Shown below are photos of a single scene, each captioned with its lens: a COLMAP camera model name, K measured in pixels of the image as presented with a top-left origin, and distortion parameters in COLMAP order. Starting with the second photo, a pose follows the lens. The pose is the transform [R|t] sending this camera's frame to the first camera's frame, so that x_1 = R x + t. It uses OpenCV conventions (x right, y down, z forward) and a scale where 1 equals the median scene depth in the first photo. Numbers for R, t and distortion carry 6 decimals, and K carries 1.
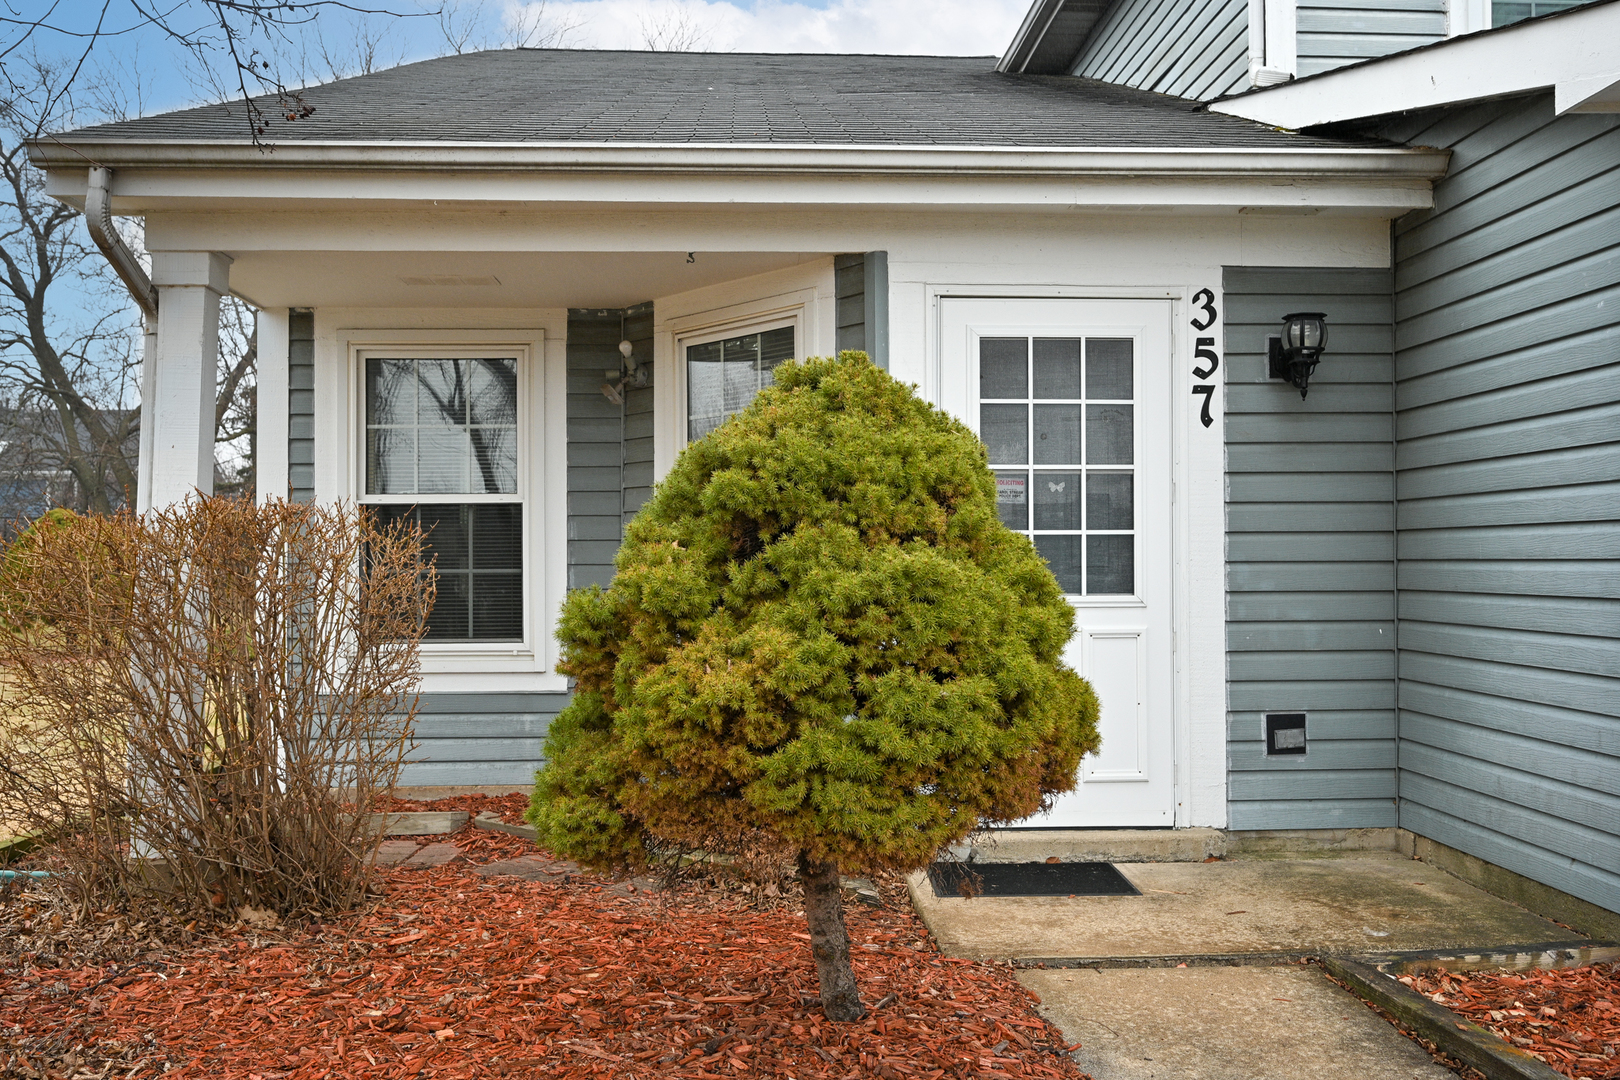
lens RADIAL K [[1639.3, 0, 810.0], [0, 1639.3, 540.0], [0, 0, 1]] dist [0.003141, 0.001066]
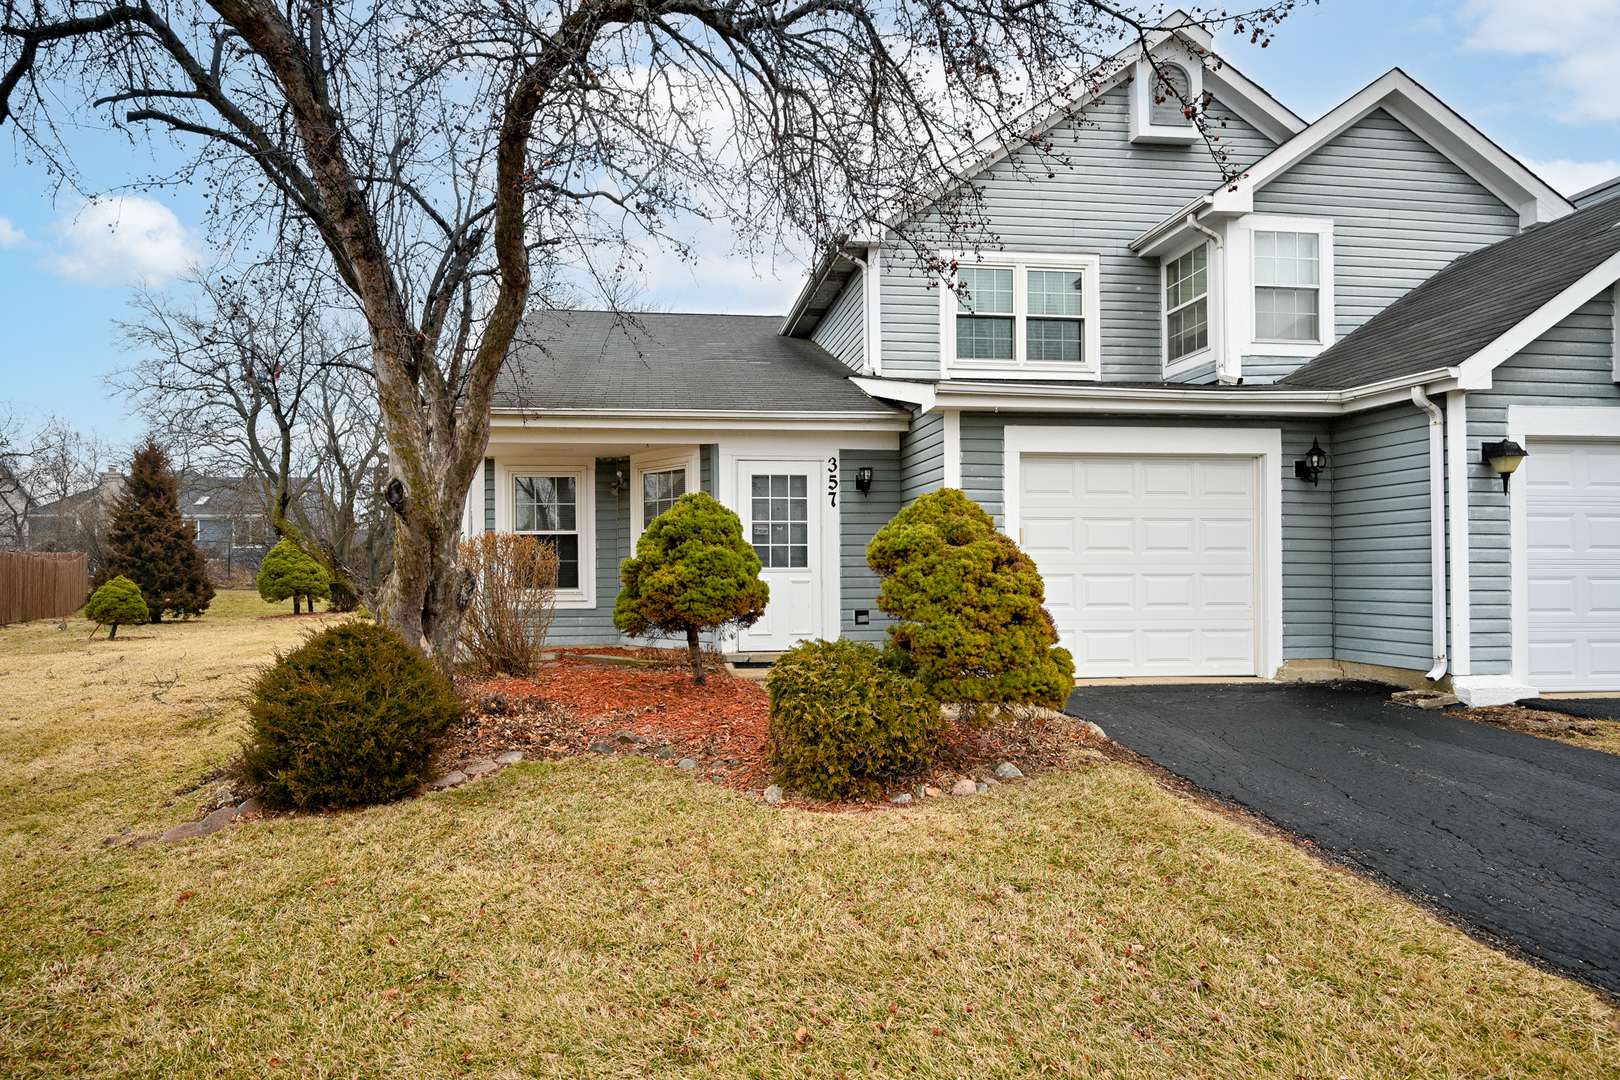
lens RADIAL K [[1456.4, 0, 810.0], [0, 1456.4, 540.0], [0, 0, 1]] dist [-0.269445, 0.000042]
pose [[0.996863, 0.000221, 0.079143, 0.006634], [0.001248, 0.999828, -0.018505, 0.032937], [-0.079133, 0.018545, 0.996692, -1.472075]]
